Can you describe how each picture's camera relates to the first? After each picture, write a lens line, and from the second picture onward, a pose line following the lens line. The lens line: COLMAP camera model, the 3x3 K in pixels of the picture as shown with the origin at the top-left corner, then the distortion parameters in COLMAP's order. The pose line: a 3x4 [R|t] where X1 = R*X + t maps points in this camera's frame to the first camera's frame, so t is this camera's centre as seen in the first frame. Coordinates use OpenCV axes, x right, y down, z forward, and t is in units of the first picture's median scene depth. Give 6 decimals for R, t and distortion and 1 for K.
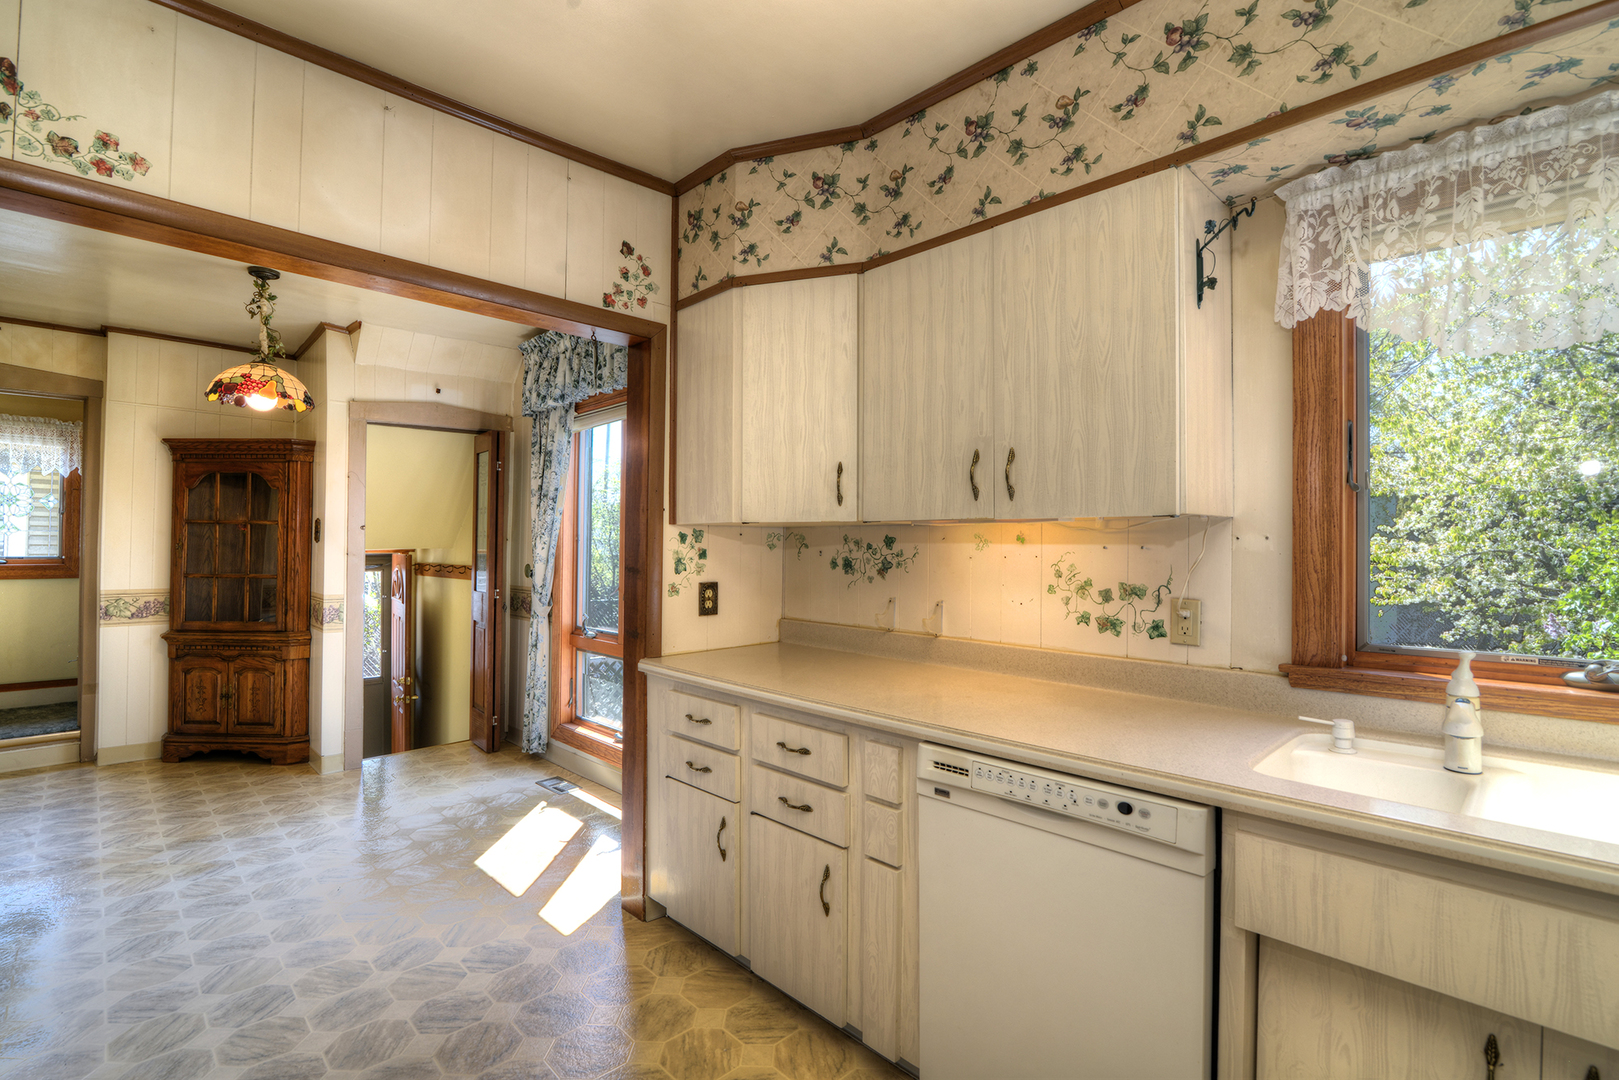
lens RADIAL K [[750.5, 0, 802.7], [0, 750.5, 540.9], [0, 0, 1]] dist [-0.016573, 0.001306]
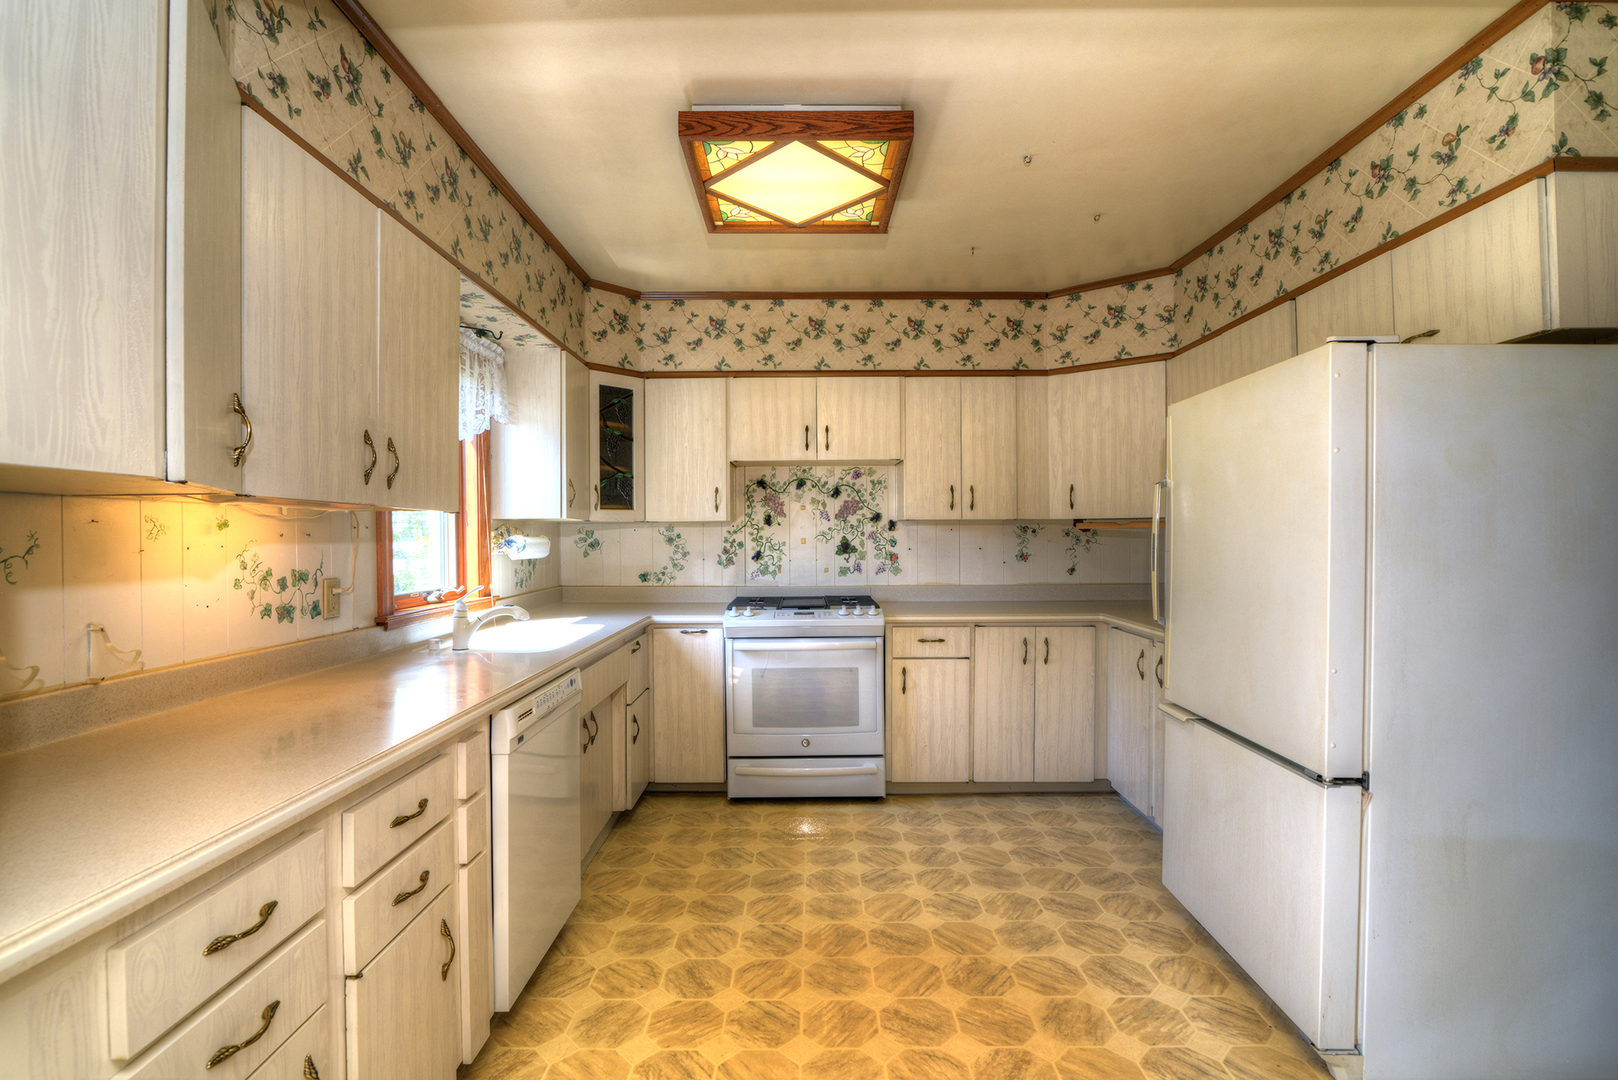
lens RADIAL K [[750.0, 0, 805.8], [0, 750.0, 542.2], [0, 0, 1]] dist [-0.016573, 0.001306]
pose [[-0.720180, -0.005635, 0.693764, -1.316091], [-0.002387, 0.999981, 0.005645, 0.018883], [-0.693783, 0.002409, -0.720180, 2.100429]]
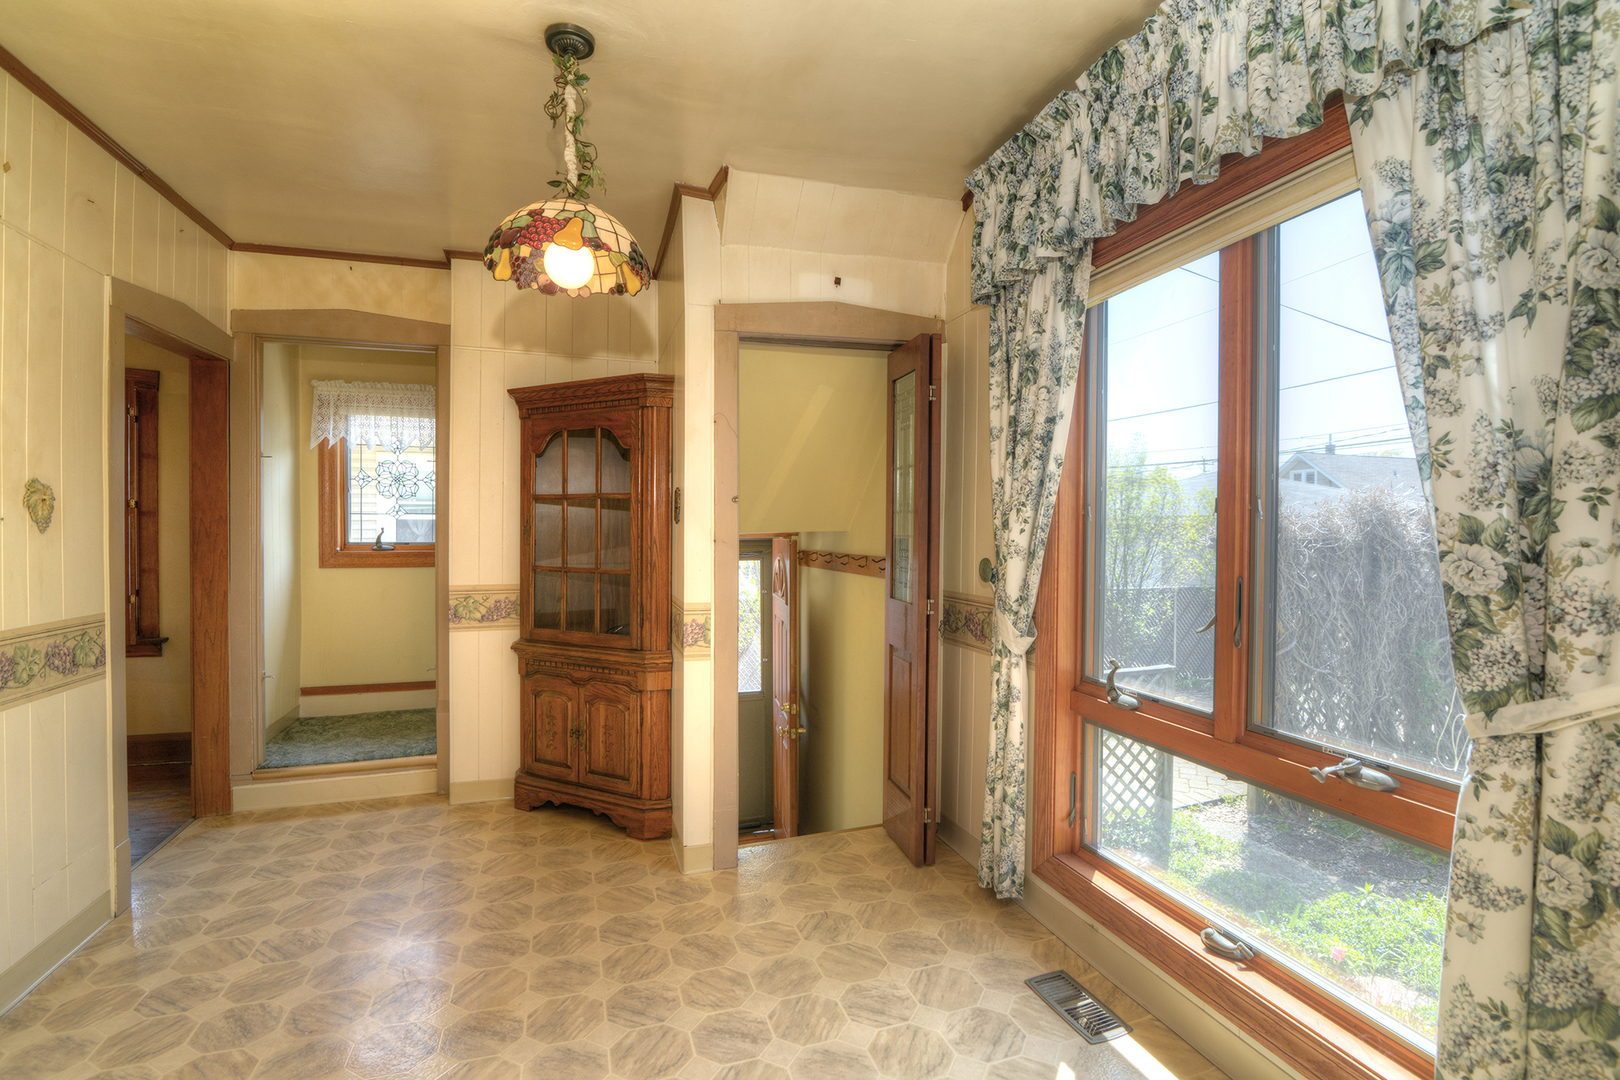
lens RADIAL K [[751.0, 0, 806.5], [0, 751.0, 535.1], [0, 0, 1]] dist [-0.016573, 0.001306]
pose [[0.899243, -0.001231, -0.437448, -0.226513], [0.008426, 0.999859, 0.014507, 0.003496], [0.437369, -0.016731, 0.899127, 0.401217]]
